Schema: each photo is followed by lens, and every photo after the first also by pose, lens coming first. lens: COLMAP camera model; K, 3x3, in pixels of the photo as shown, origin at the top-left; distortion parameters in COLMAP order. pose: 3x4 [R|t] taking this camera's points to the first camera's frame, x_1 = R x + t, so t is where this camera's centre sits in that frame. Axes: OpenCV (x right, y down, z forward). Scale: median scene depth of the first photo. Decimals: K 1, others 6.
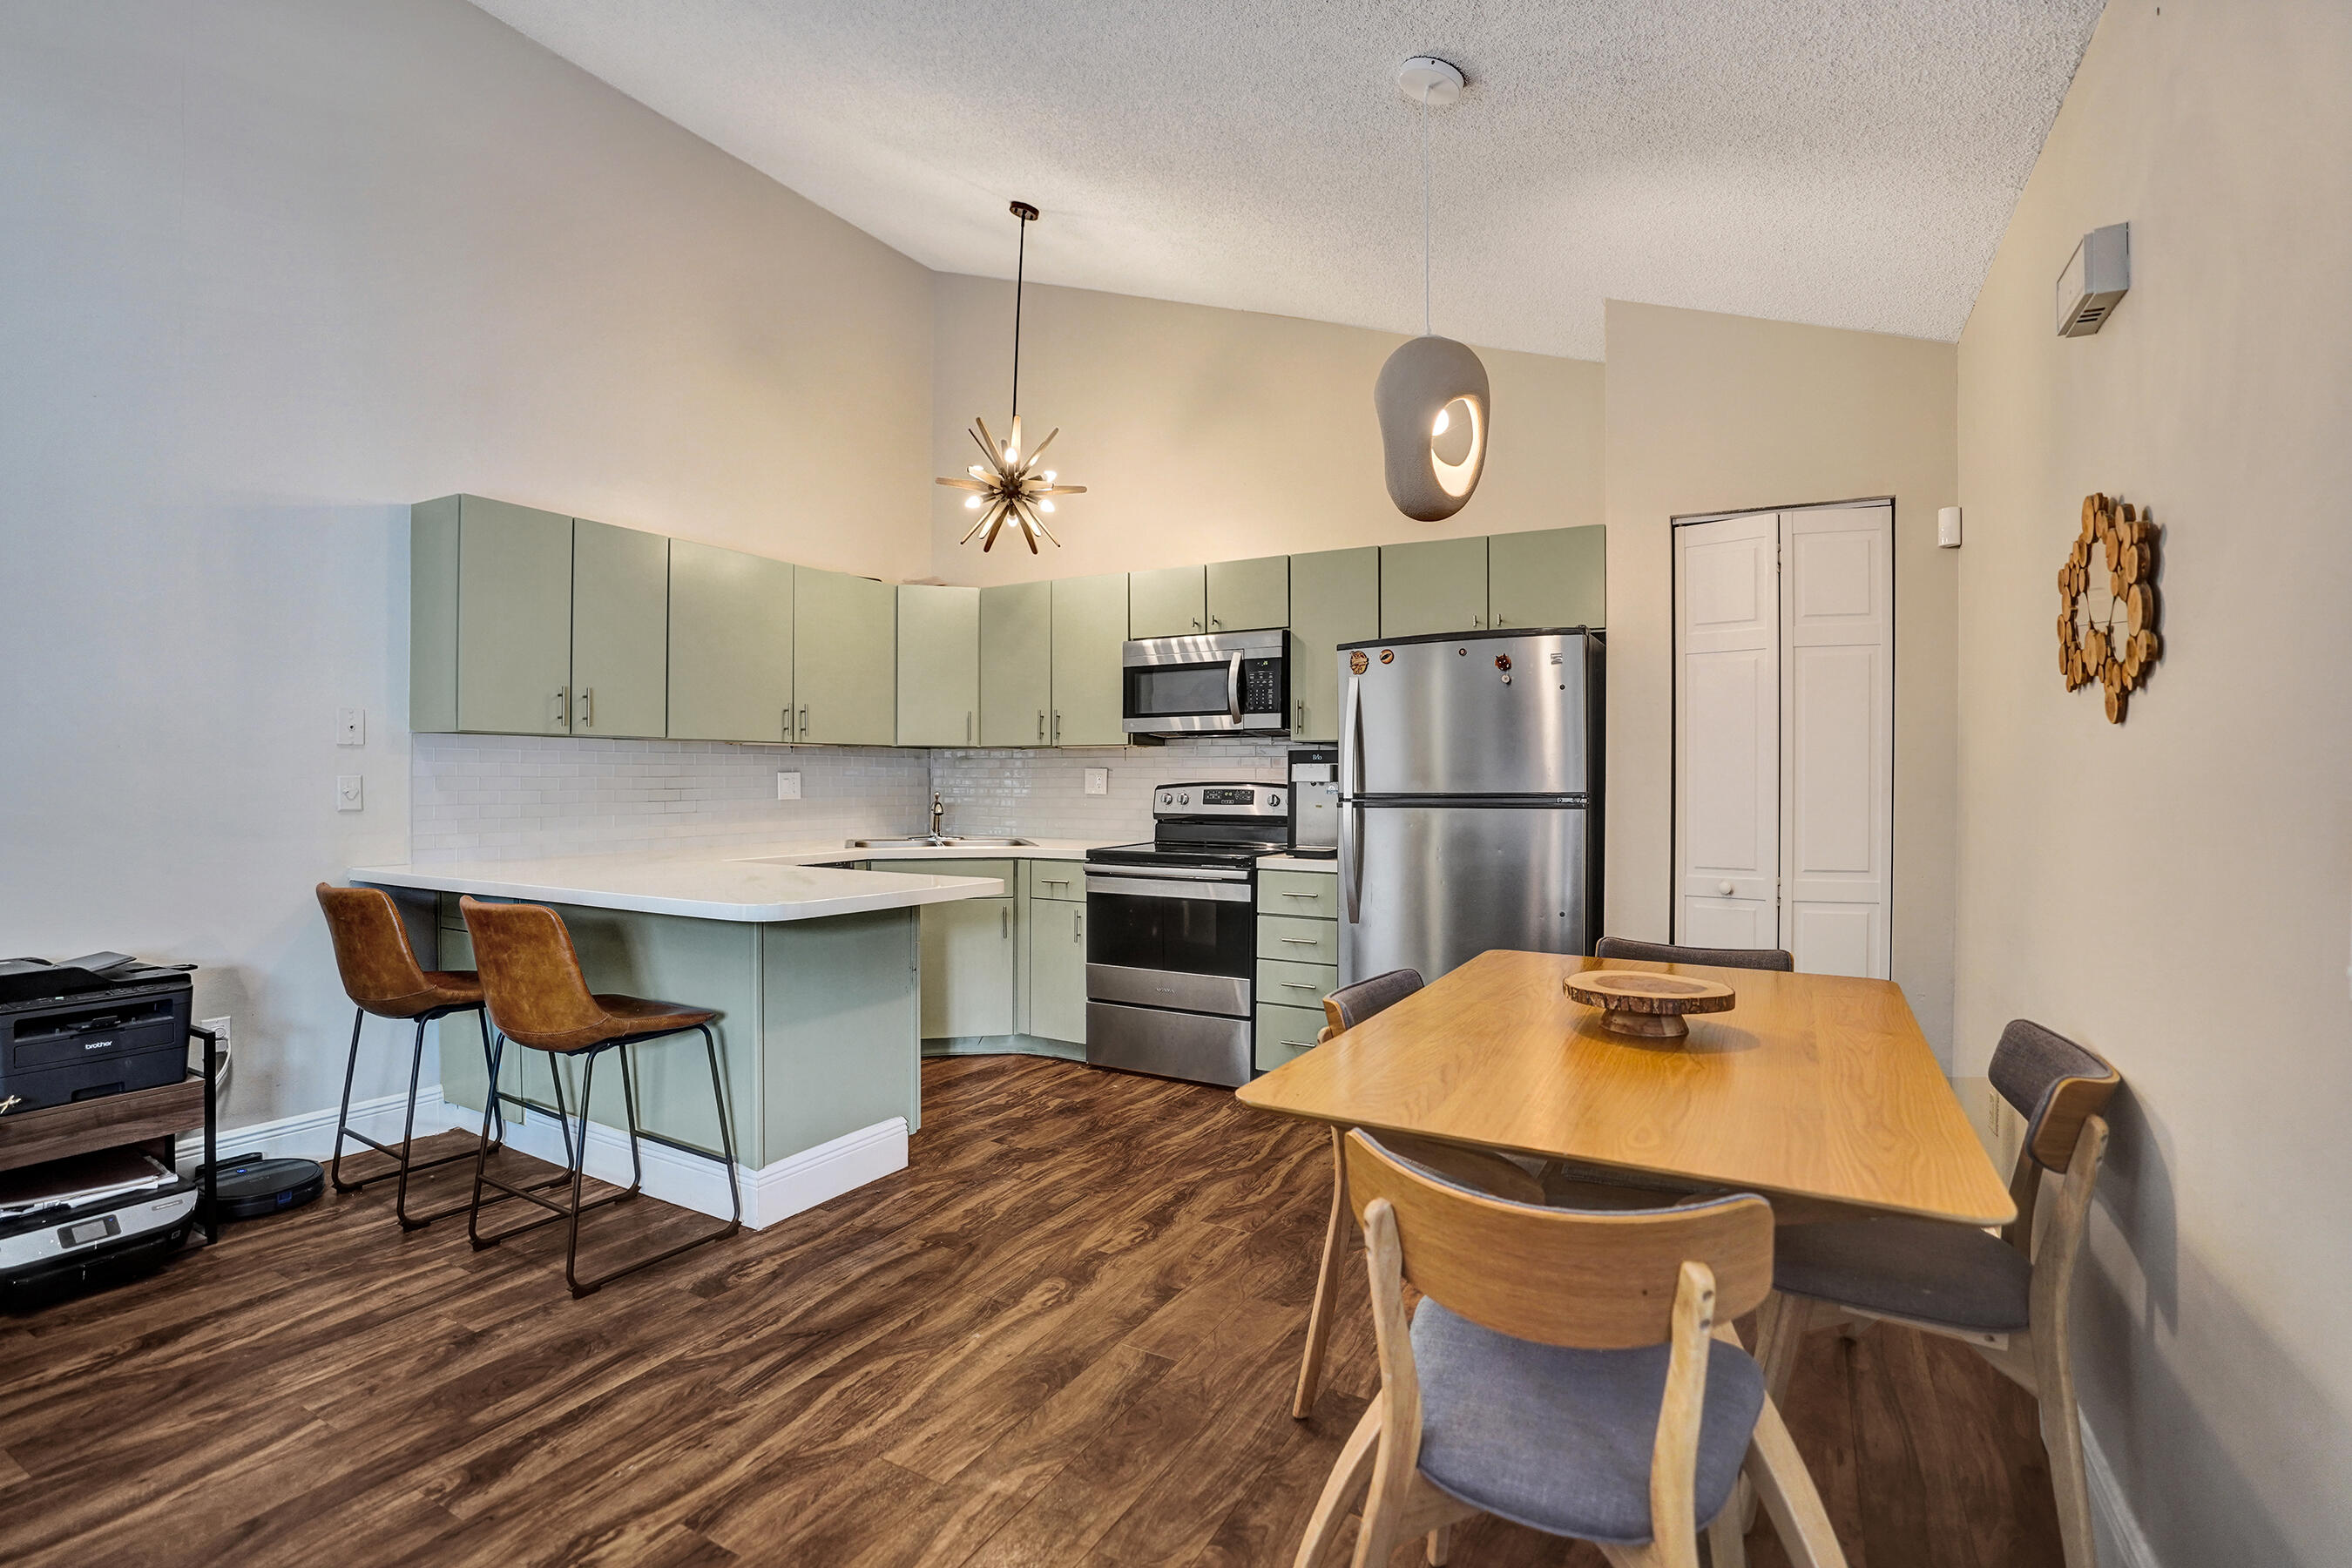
lens RADIAL K [[1099.6, 0, 1163.3], [0, 1099.6, 779.9], [0, 0, 1]] dist [-0.042205, 0.007718]
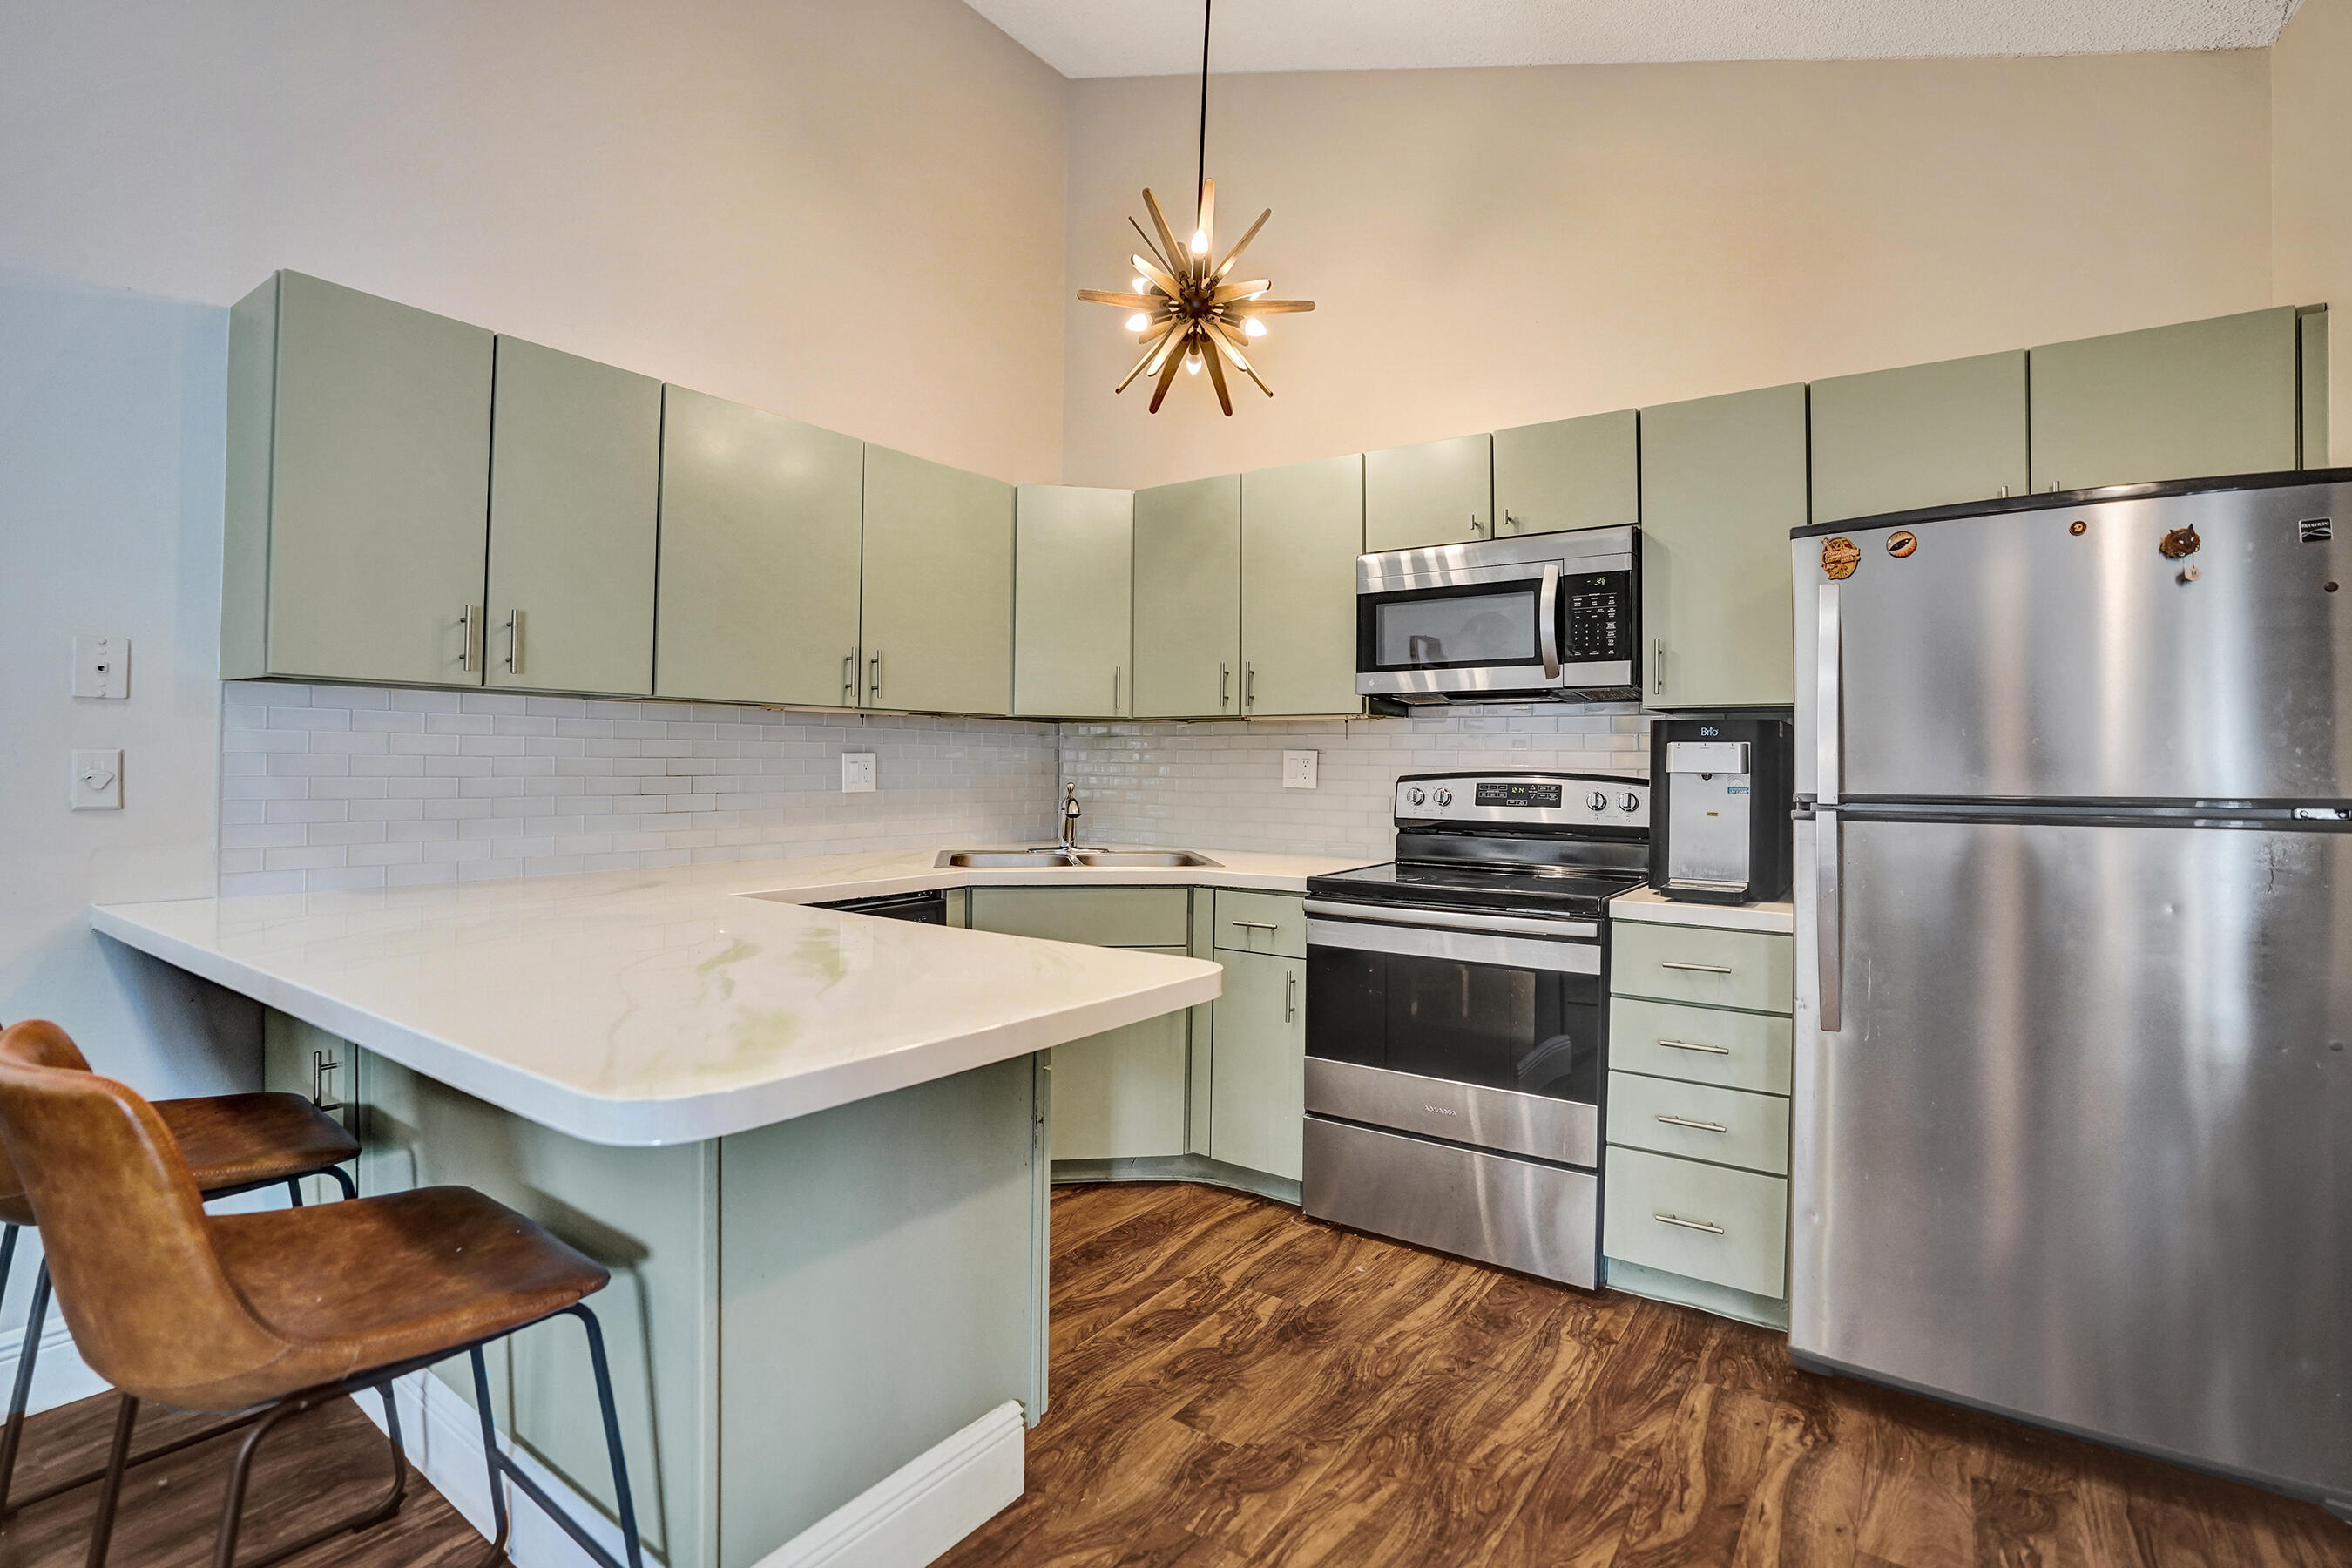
lens RADIAL K [[1099.6, 0, 1199.4], [0, 1099.6, 747.4], [0, 0, 1]] dist [-0.042205, 0.007718]
pose [[0.997280, 0.006218, -0.073444, -0.088703], [-0.007584, 0.999803, -0.018343, 0.000892], [0.073315, 0.018850, 0.997131, 0.376058]]
